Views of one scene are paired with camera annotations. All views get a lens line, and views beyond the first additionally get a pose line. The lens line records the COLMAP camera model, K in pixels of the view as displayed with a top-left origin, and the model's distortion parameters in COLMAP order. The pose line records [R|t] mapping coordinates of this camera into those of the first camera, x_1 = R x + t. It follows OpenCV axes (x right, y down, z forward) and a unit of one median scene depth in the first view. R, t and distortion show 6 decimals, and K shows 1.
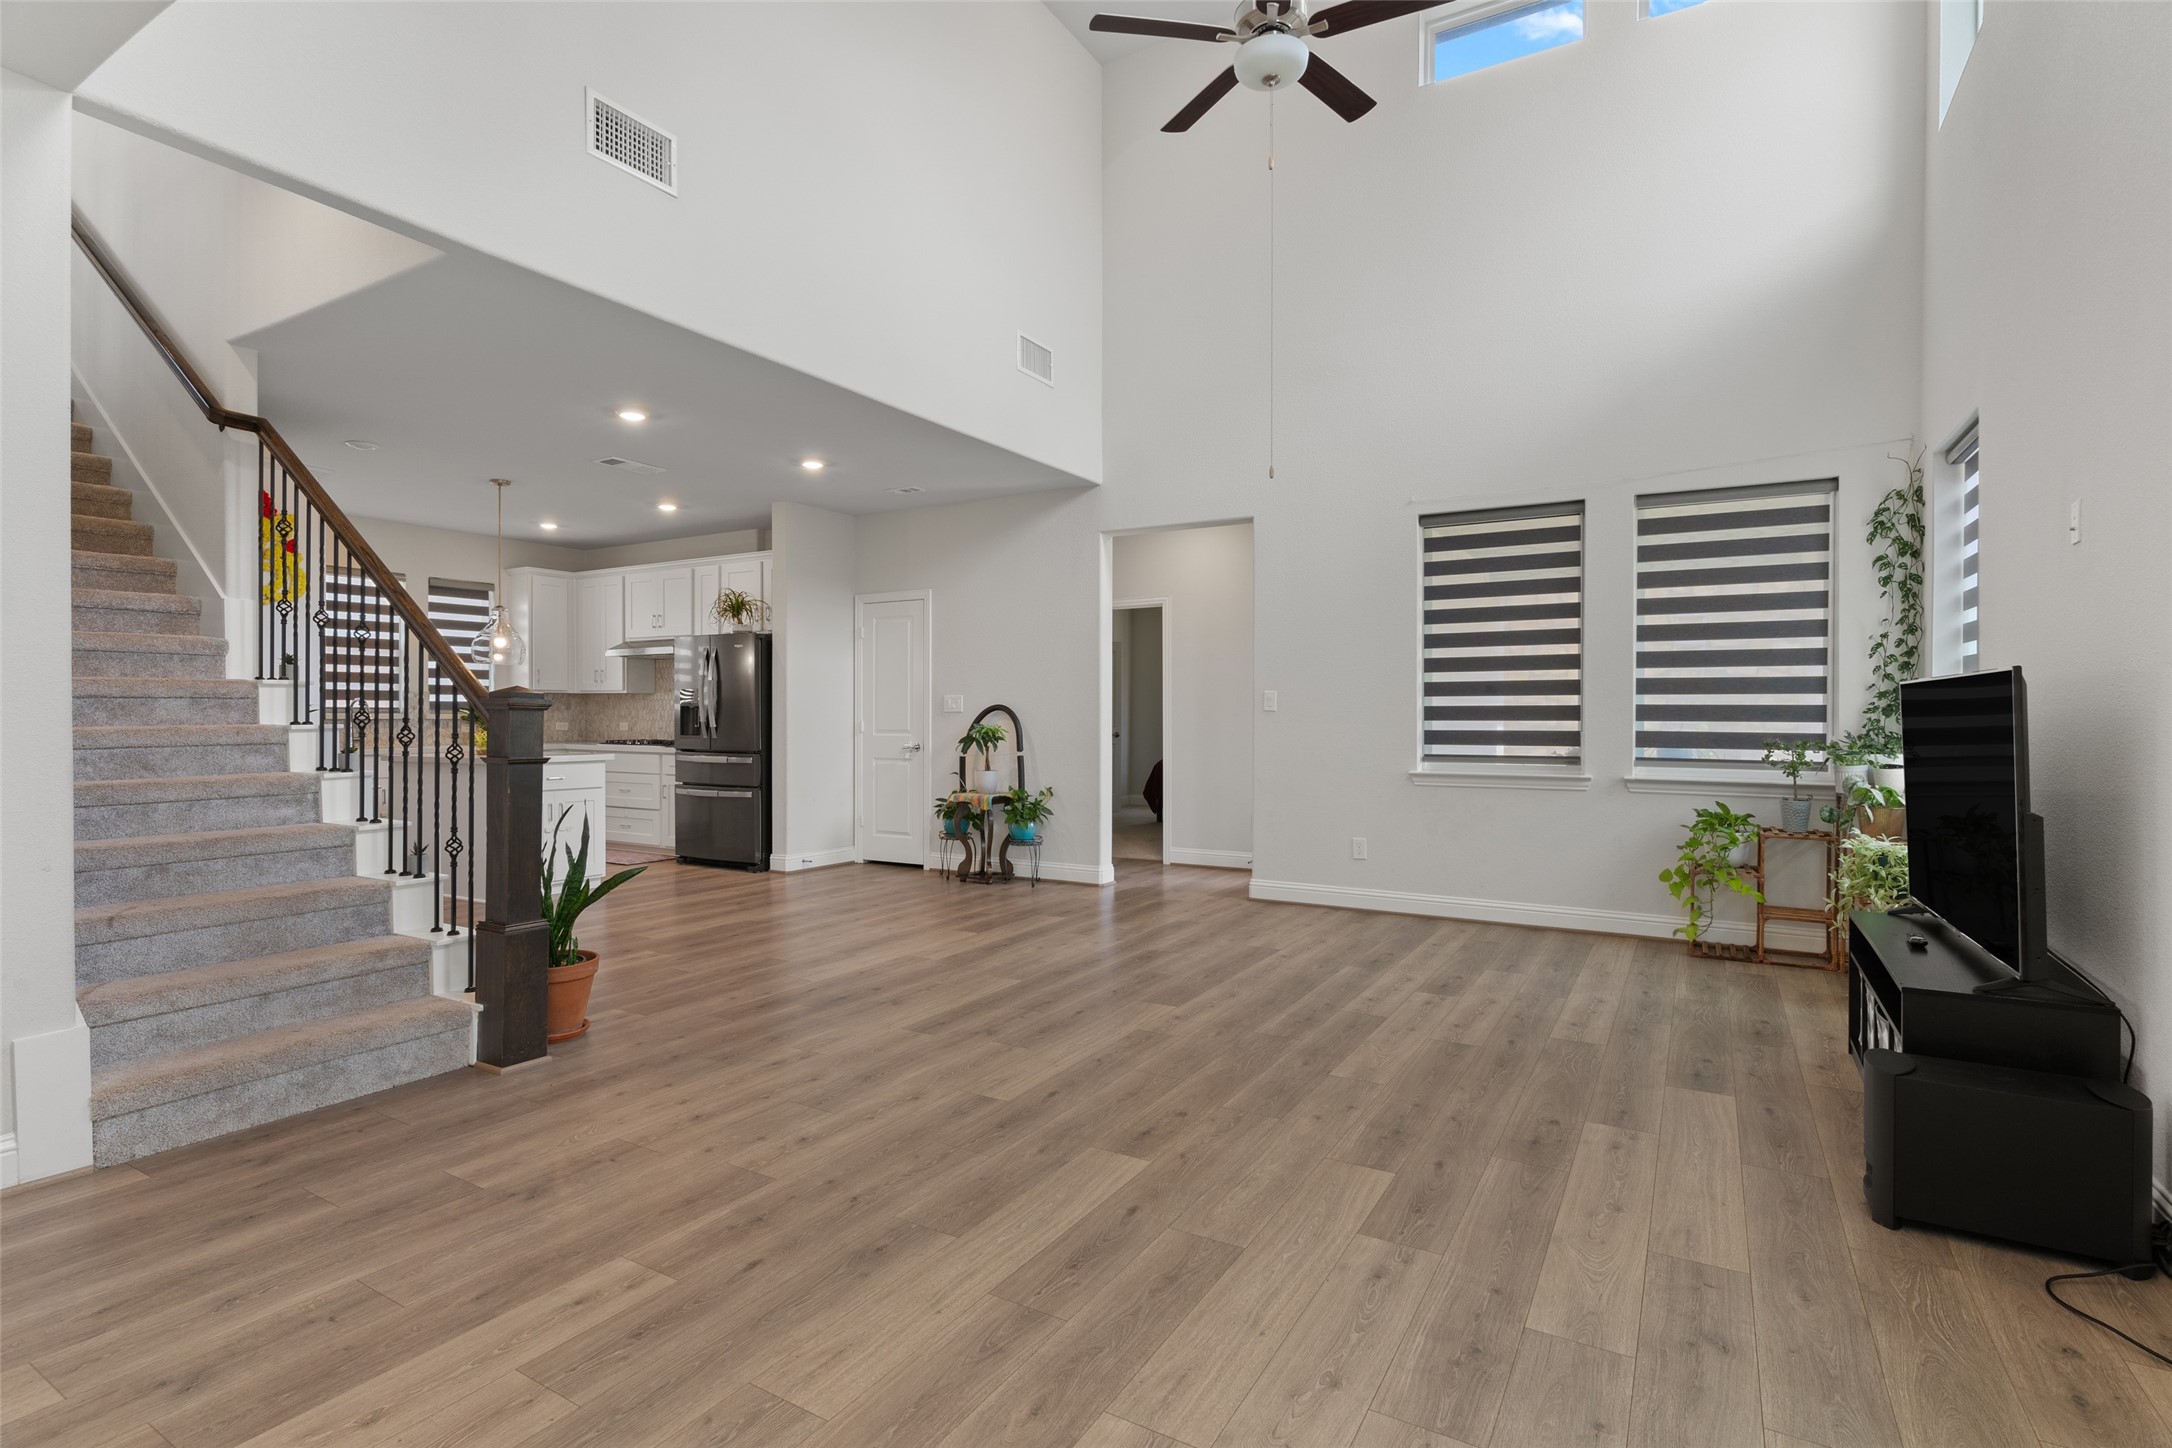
lens RADIAL K [[1036.6, 0, 1077.4], [0, 1036.6, 713.2], [0, 0, 1]] dist [0.000876, 0.000779]
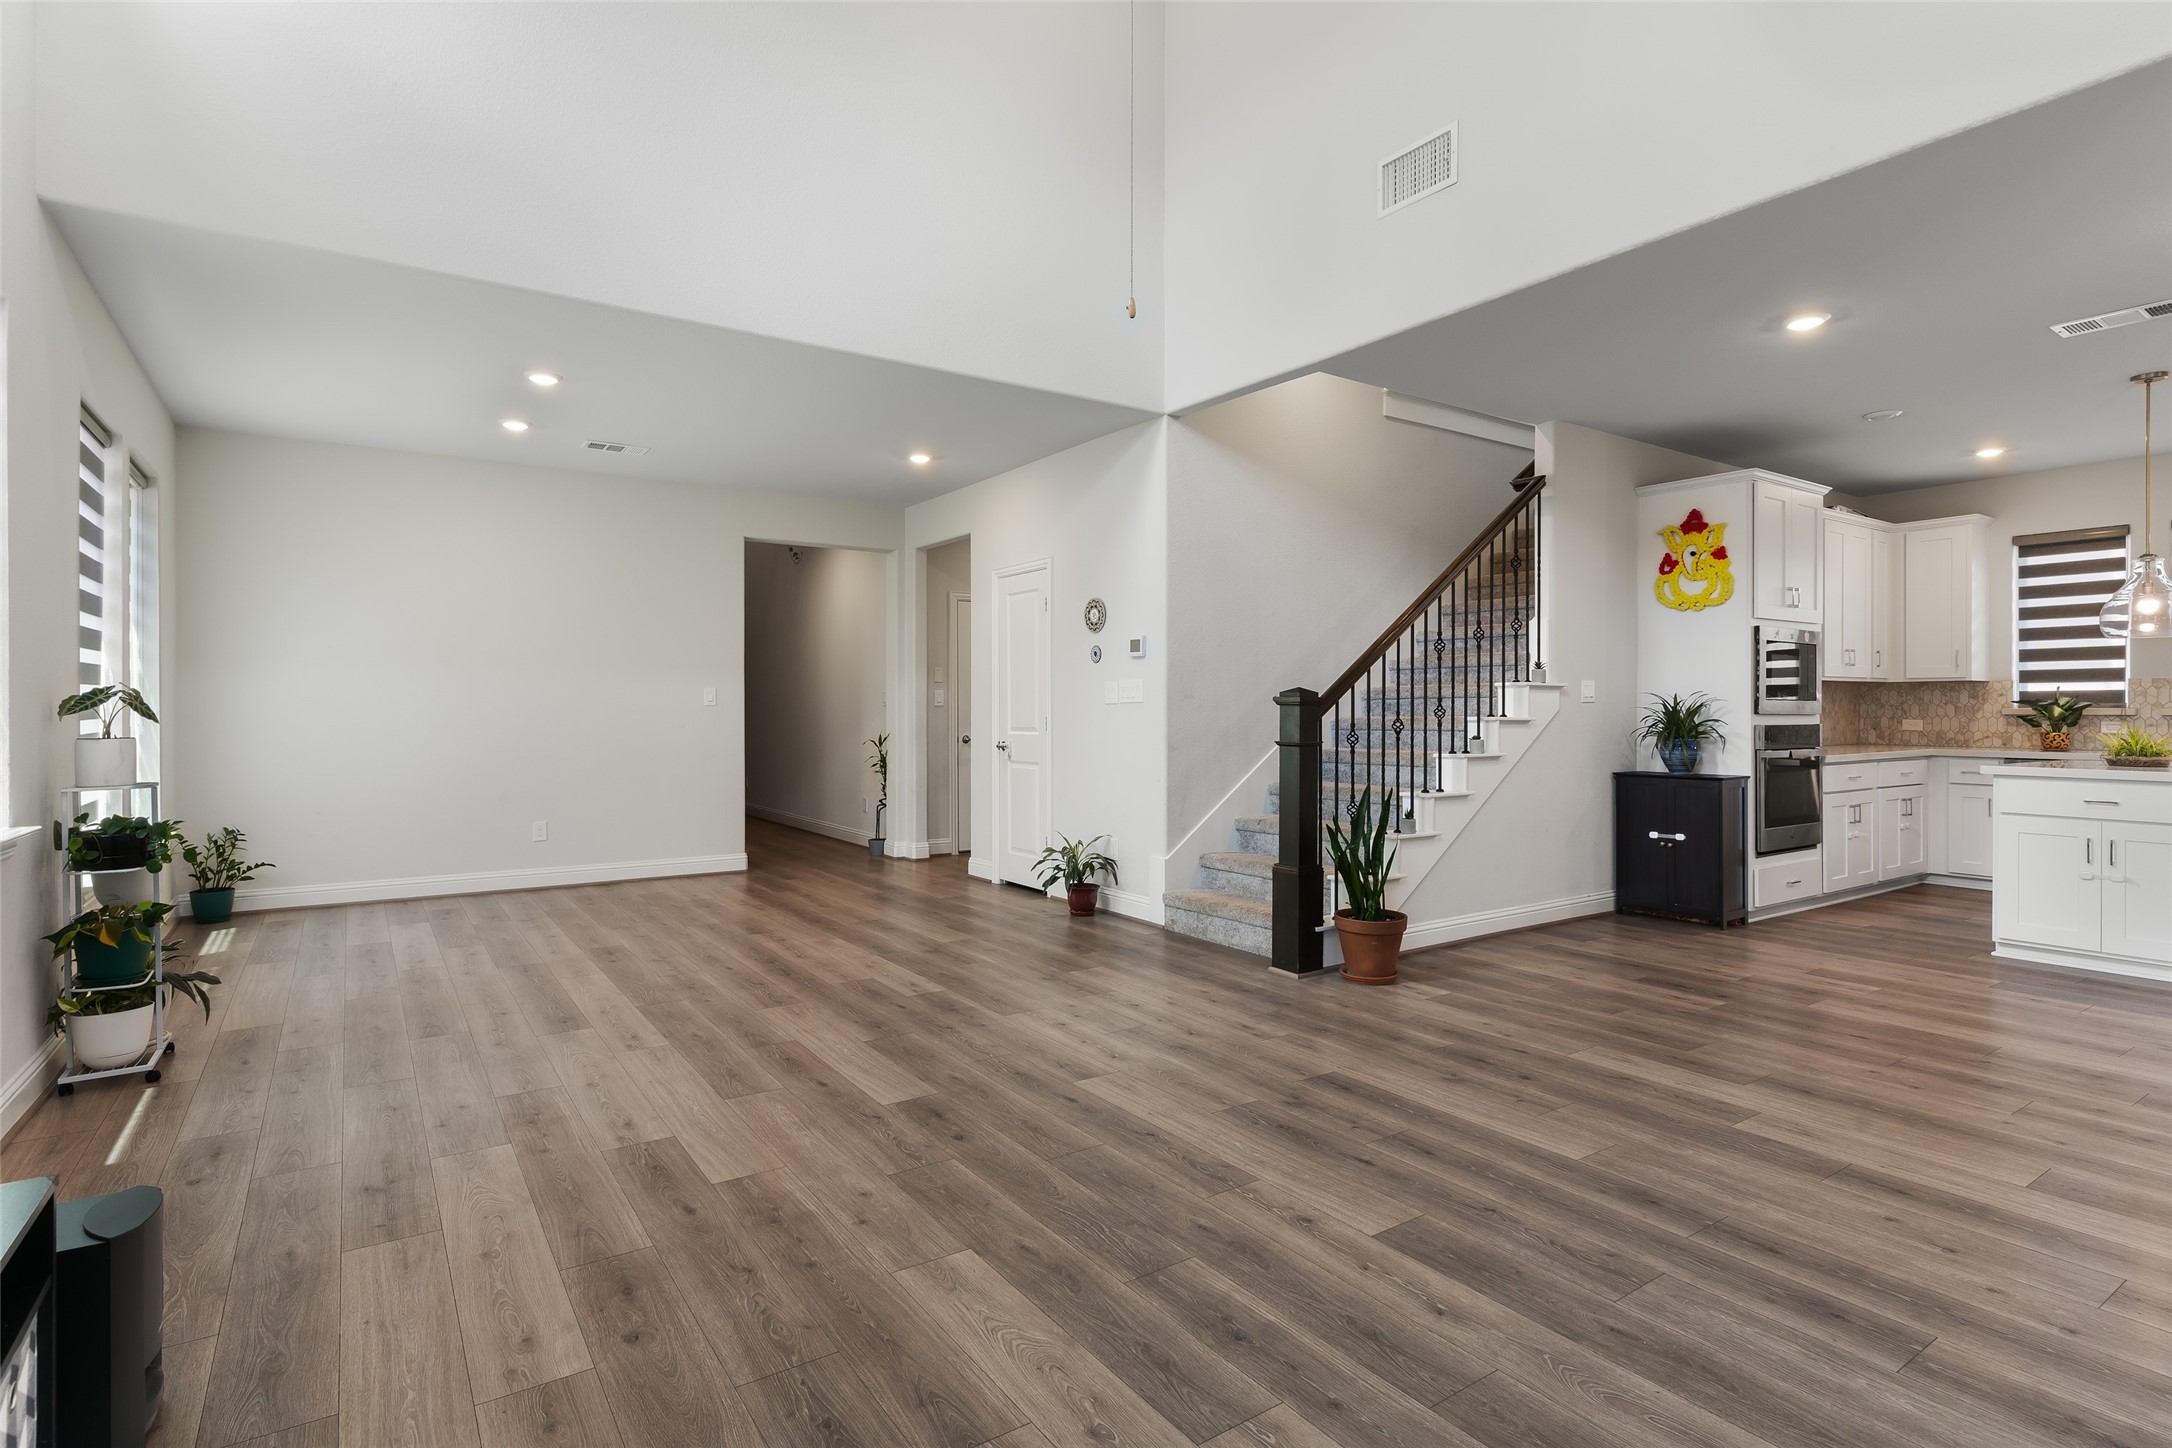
lens RADIAL K [[1069.5, 0, 1073.3], [0, 1069.5, 708.3], [0, 0, 1]] dist [-0.001948, -0.000118]
pose [[-0.418252, -0.001944, -0.908329, 0.883774], [0.001088, 0.999996, -0.002642, 0.004064], [0.908330, -0.002094, -0.418248, 1.421667]]
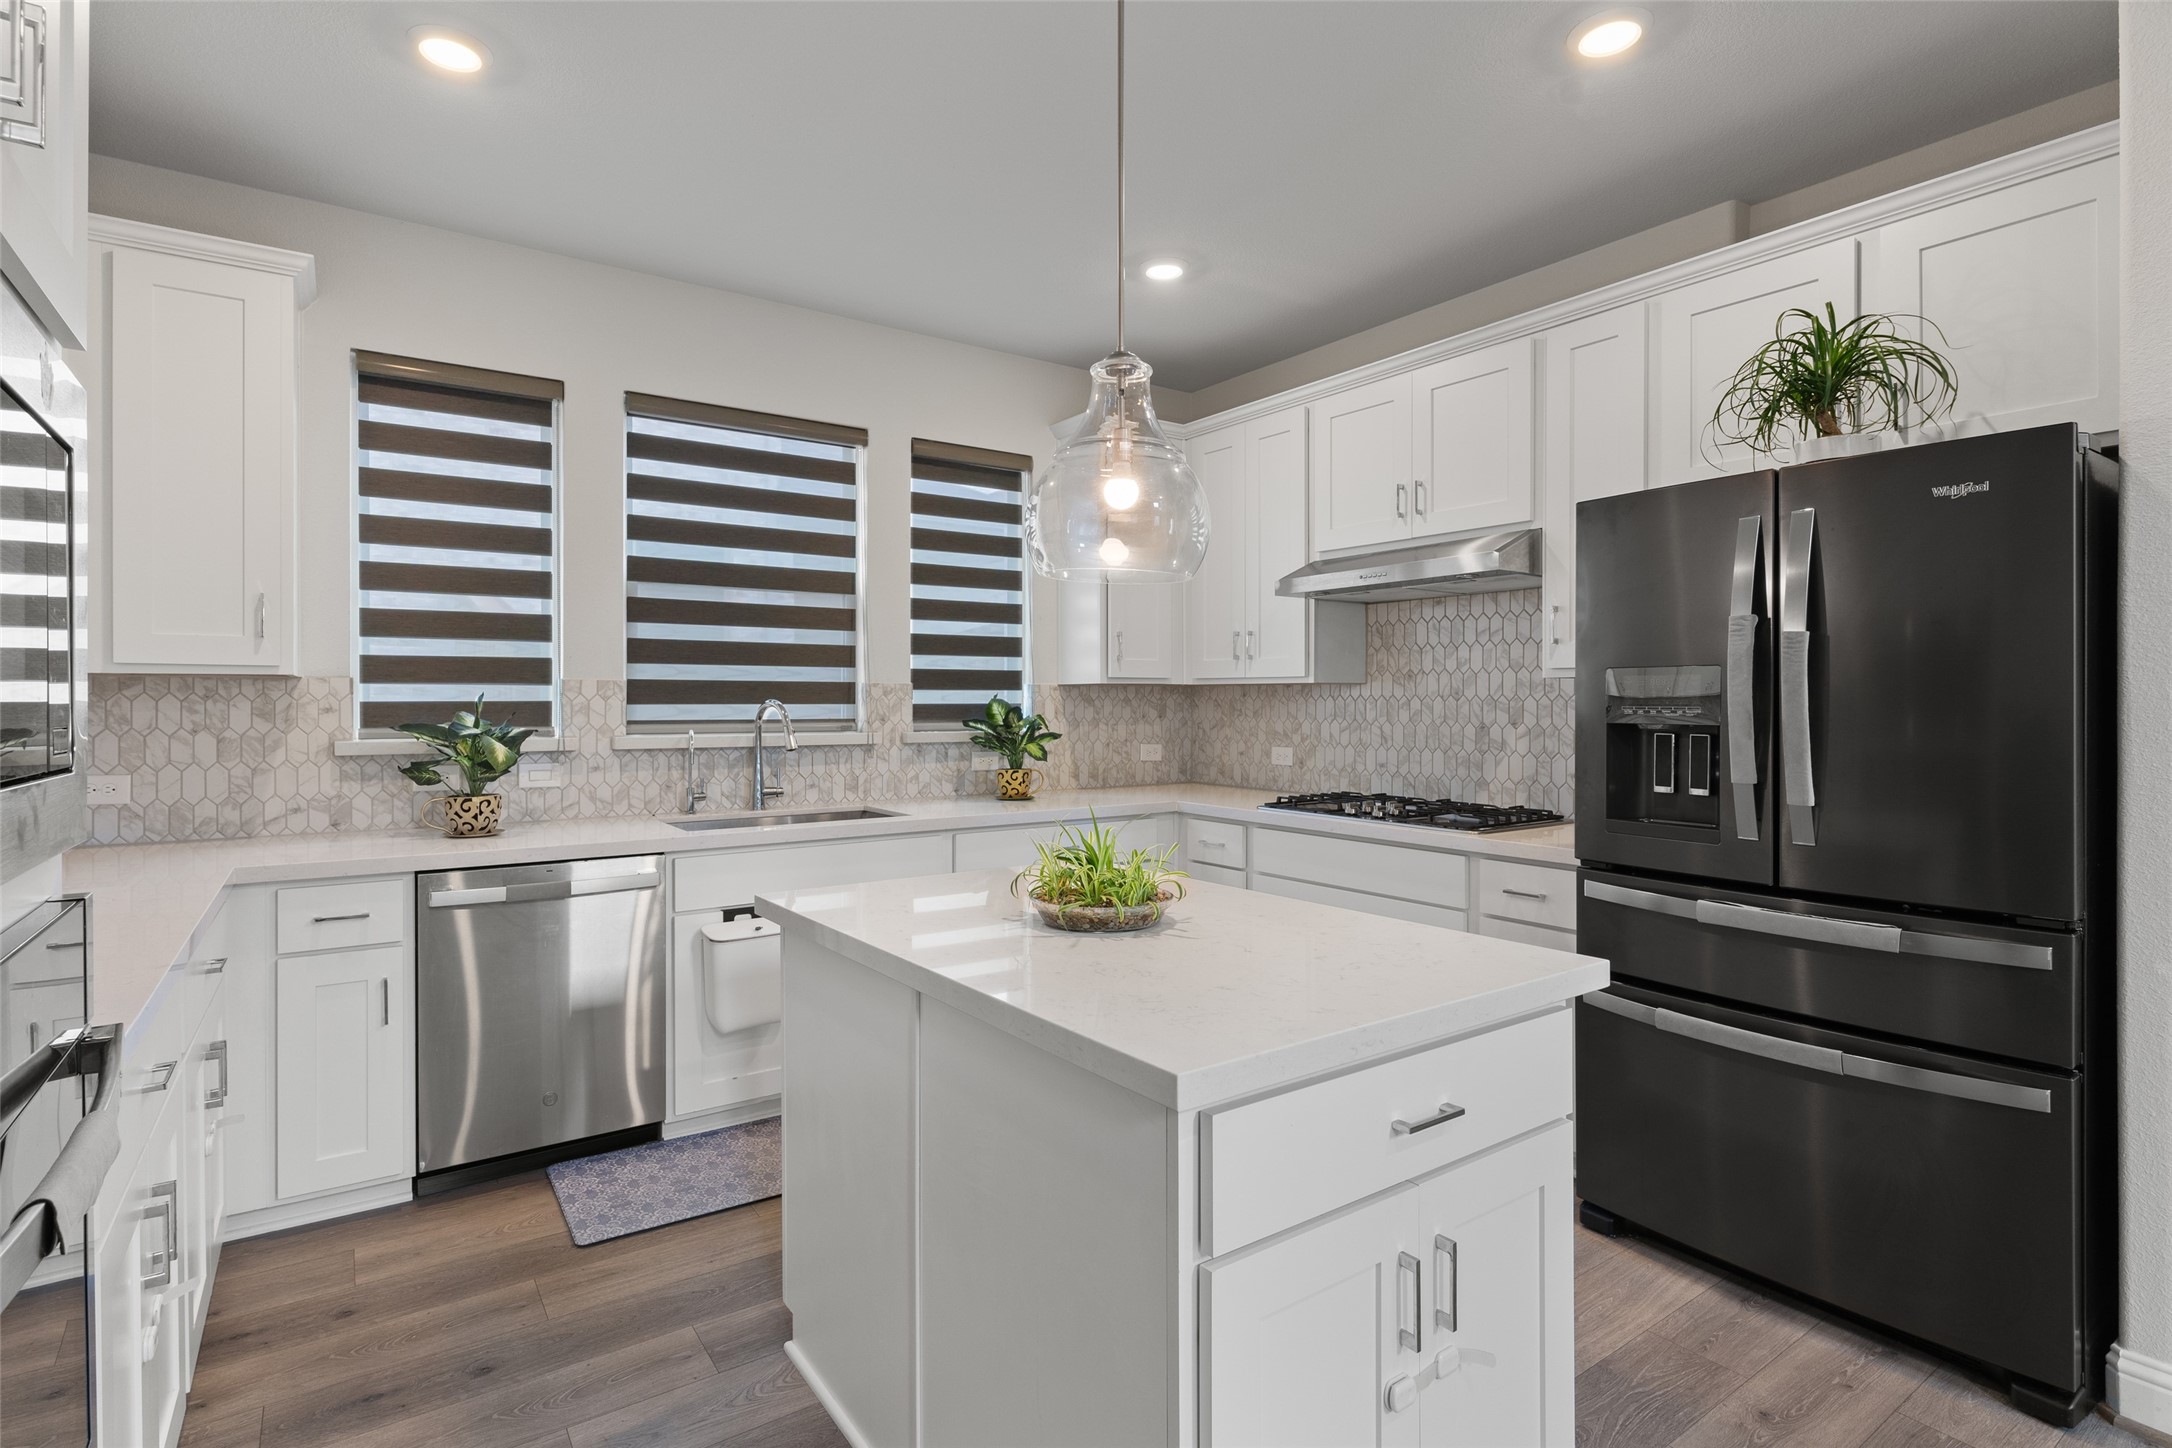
lens RADIAL K [[1069.5, 0, 1073.3], [0, 1069.5, 708.3], [0, 0, 1]] dist [-0.001948, -0.000118]
pose [[0.914332, 0.000172, -0.404965, -1.018053], [0.002575, 0.999977, 0.006240, -0.034784], [0.404957, -0.006749, 0.914311, 1.651931]]
